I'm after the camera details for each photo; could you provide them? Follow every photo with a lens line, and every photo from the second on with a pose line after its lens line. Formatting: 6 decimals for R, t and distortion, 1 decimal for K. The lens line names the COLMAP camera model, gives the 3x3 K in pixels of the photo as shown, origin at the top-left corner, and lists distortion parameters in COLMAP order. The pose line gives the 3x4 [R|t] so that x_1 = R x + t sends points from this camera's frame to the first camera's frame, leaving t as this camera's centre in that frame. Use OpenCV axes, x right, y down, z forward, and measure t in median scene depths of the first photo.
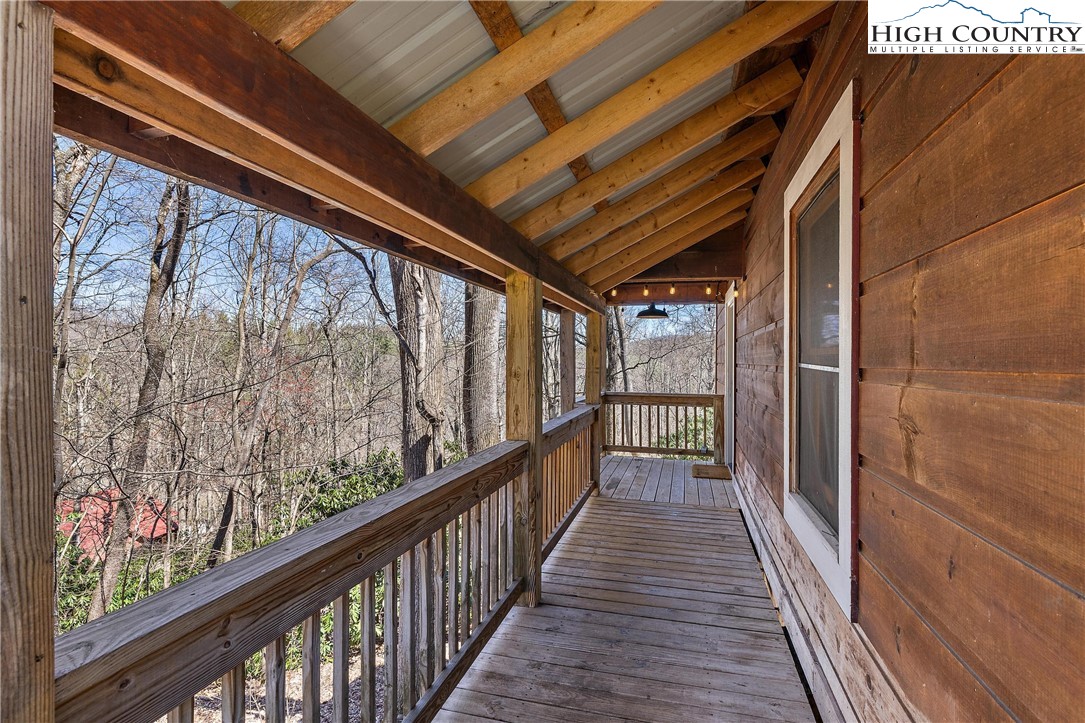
lens RADIAL K [[519.3, 0, 542.2], [0, 519.3, 363.6], [0, 0, 1]] dist [-0.002144, -0.000372]
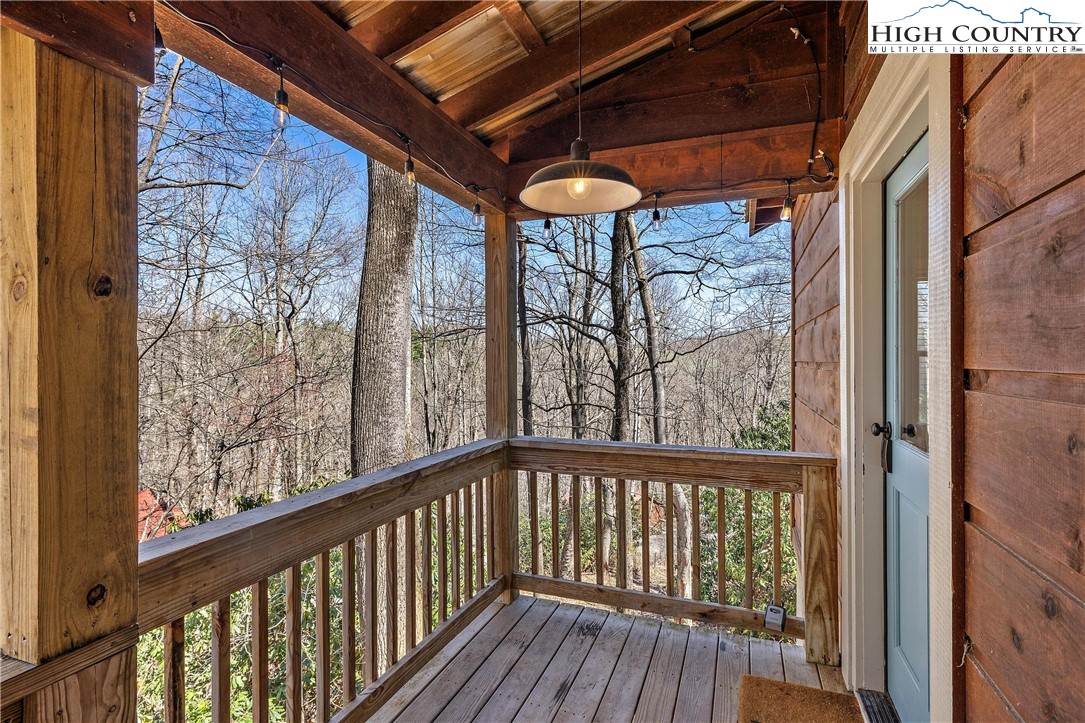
lens RADIAL K [[519.3, 0, 543.5], [0, 519.3, 359.5], [0, 0, 1]] dist [-0.002144, -0.000372]
pose [[0.995393, -0.006787, -0.095638, 0.191017], [0.006362, 0.999968, -0.004747, -0.002983], [0.095667, 0.004117, 0.995405, 0.636154]]
